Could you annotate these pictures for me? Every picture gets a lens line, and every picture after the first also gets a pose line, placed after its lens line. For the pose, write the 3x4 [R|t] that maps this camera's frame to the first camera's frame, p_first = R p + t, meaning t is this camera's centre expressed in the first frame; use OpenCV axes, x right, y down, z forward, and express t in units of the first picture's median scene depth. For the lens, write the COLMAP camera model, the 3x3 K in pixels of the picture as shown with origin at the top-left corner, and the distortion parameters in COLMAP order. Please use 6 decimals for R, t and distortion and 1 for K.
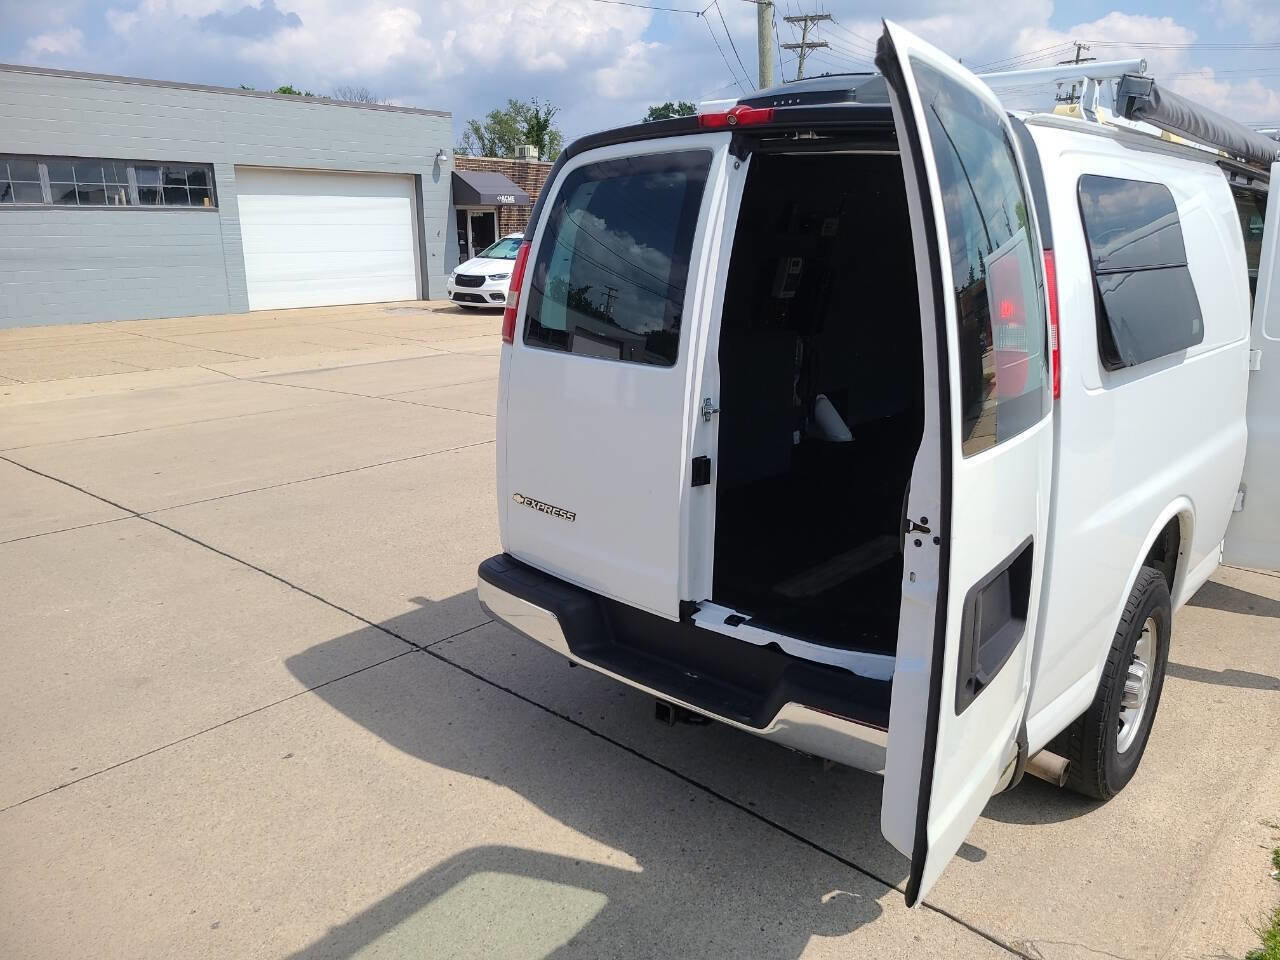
lens RADIAL K [[955.3, 0, 646.1], [0, 955.3, 459.6], [0, 0, 1]] dist [0.065560, -0.053823]
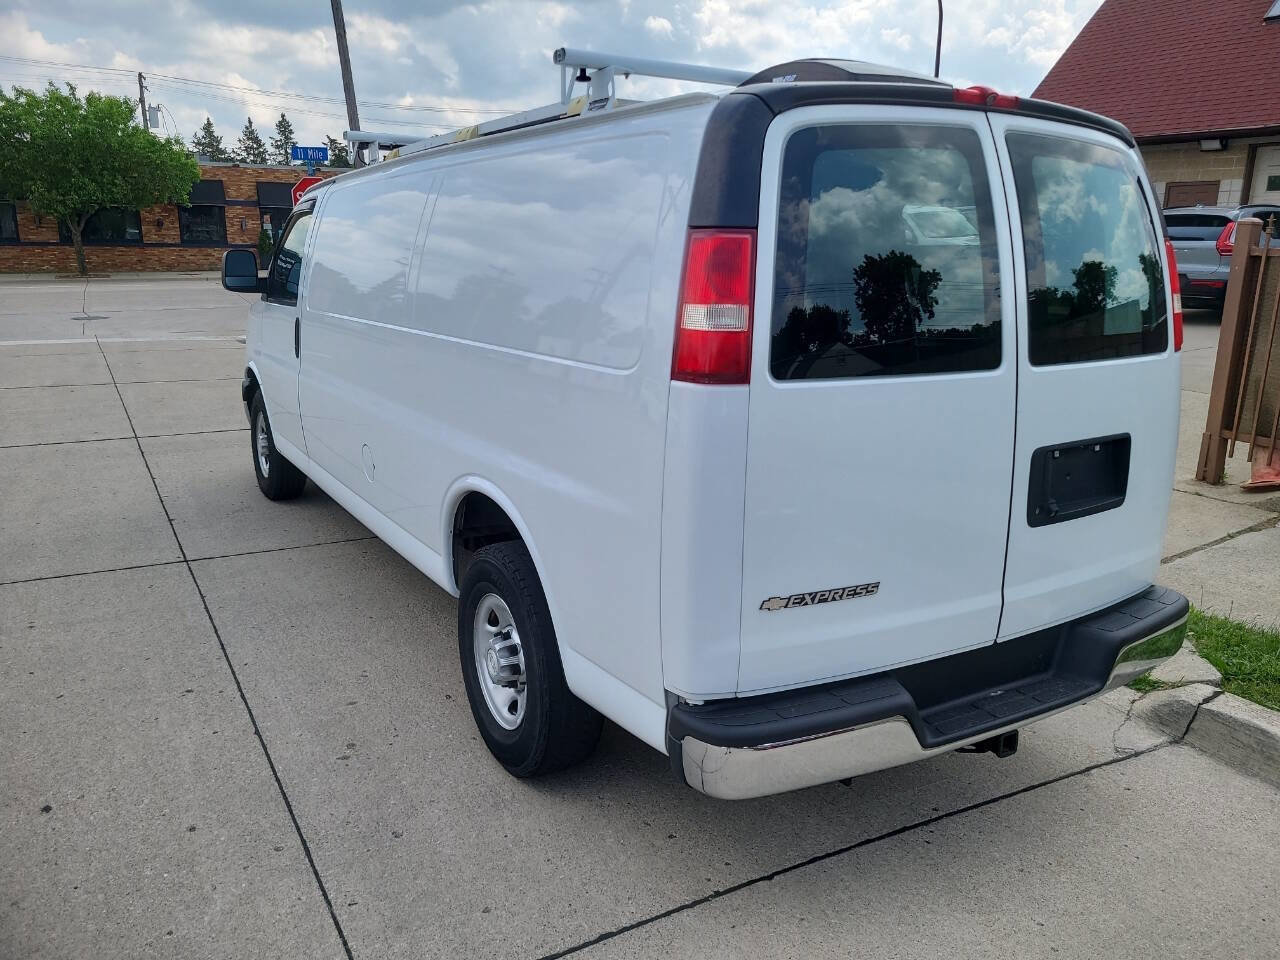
lens RADIAL K [[955.3, 0, 619.8], [0, 955.3, 455.5], [0, 0, 1]] dist [0.065560, -0.053823]
pose [[0.336603, -0.201296, 0.919880, -0.742111], [0.210015, 0.968326, 0.135048, -0.169160], [-0.917928, 0.147731, 0.368216, 0.791925]]
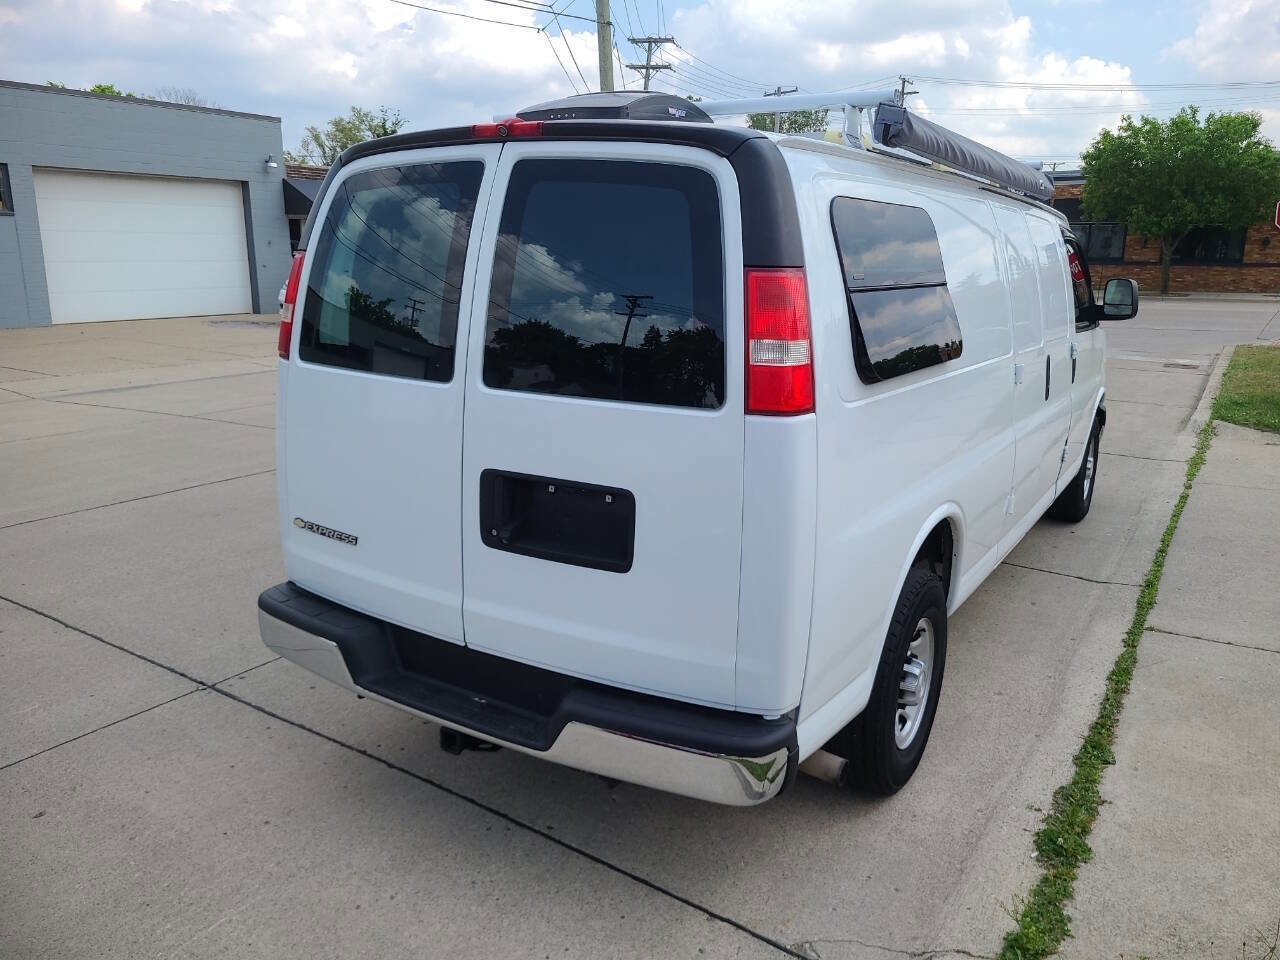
lens RADIAL K [[955.3, 0, 651.5], [0, 955.3, 462.9], [0, 0, 1]] dist [0.065560, -0.053823]
pose [[0.988260, -0.019139, 0.151580, 0.063375], [0.021048, 0.999718, -0.010999, -0.000474], [-0.151327, 0.014061, 0.988384, 0.008641]]
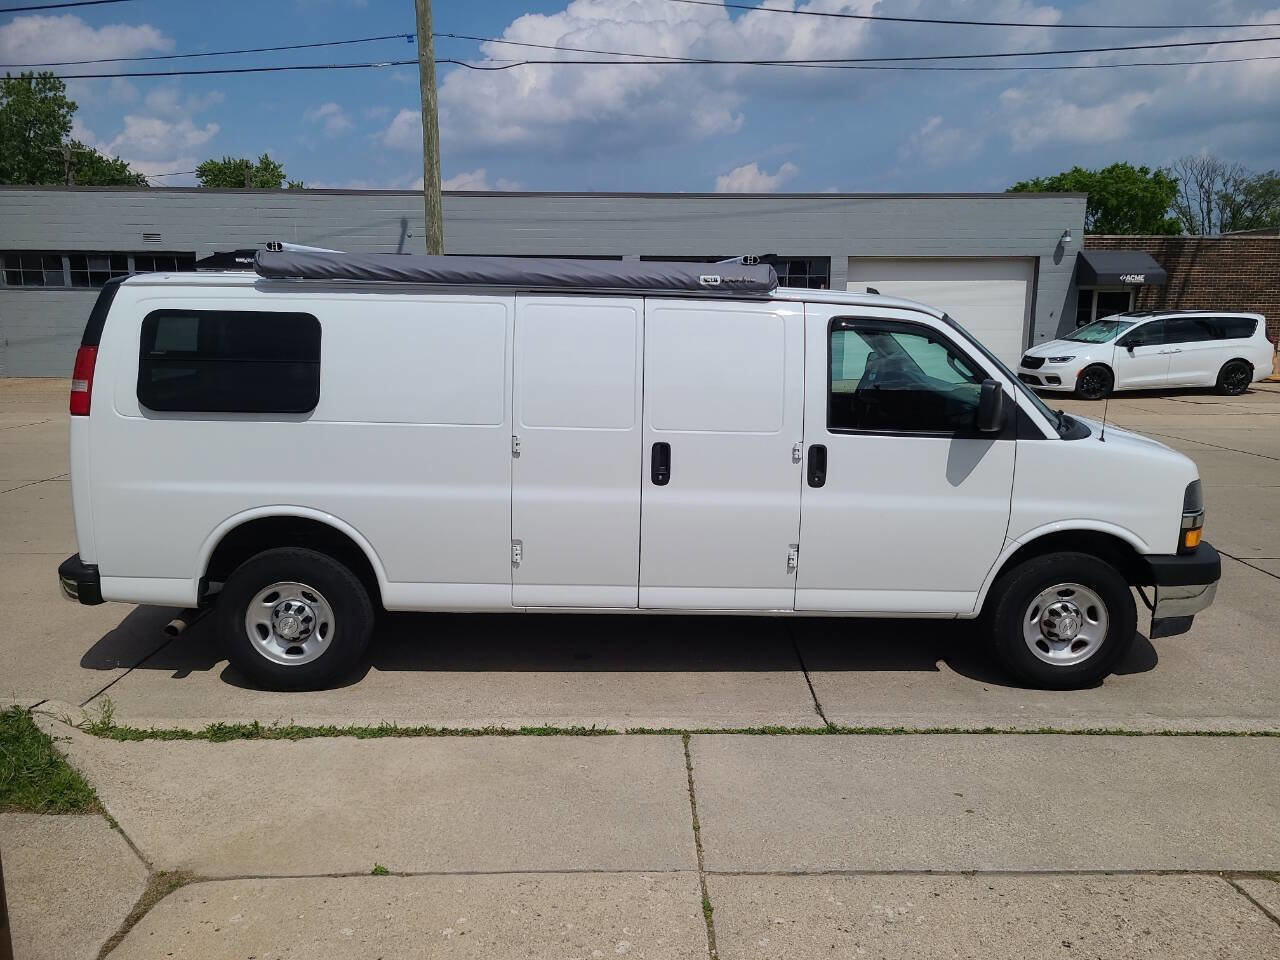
lens RADIAL K [[955.3, 0, 641.9], [0, 955.3, 475.1], [0, 0, 1]] dist [0.065560, -0.053823]
pose [[0.670711, 0.141249, -0.728145, 1.819745], [-0.183109, 0.982847, 0.021992, -0.131996], [0.718762, 0.118580, 0.685070, 0.281369]]
